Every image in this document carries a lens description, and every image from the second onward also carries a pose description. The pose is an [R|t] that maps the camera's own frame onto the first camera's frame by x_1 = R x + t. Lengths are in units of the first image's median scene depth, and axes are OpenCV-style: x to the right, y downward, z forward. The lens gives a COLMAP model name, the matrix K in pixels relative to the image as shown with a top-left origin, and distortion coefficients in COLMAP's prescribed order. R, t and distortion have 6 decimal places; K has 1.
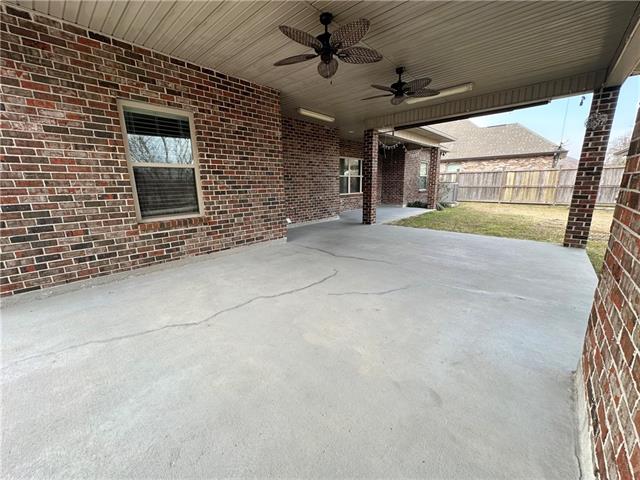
lens RADIAL K [[255.2, 0, 318.7], [0, 255.2, 238.8], [0, 0, 1]] dist [-0.001408, 0.000365]
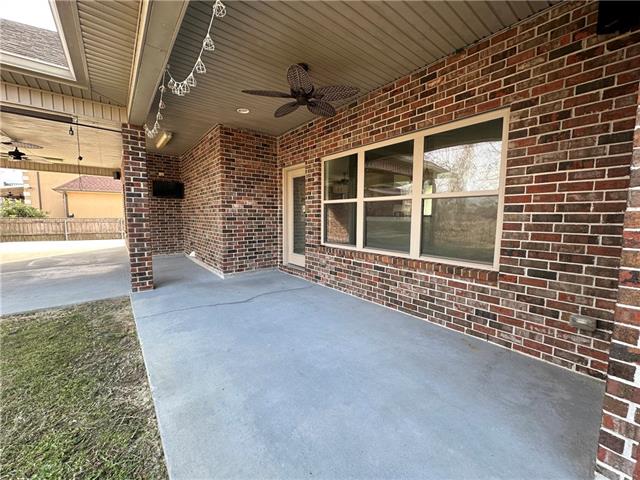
lens RADIAL K [[255.2, 0, 319.9], [0, 255.2, 239.1], [0, 0, 1]] dist [-0.001408, 0.000365]
pose [[-0.149465, 0.106303, -0.983036, 1.066433], [-0.213514, 0.967277, 0.137063, -0.511140], [0.965439, 0.230378, -0.121877, 2.236282]]
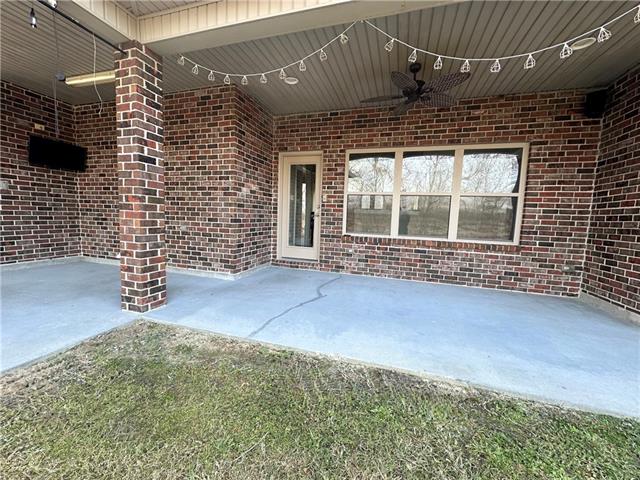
lens RADIAL K [[255.2, 0, 321.7], [0, 255.2, 239.1], [0, 0, 1]] dist [-0.001408, 0.000365]
pose [[0.426709, 0.113441, -0.897246, 0.975247], [-0.234378, 0.972078, 0.011438, -0.341163], [0.873491, 0.205414, 0.441383, 1.646513]]
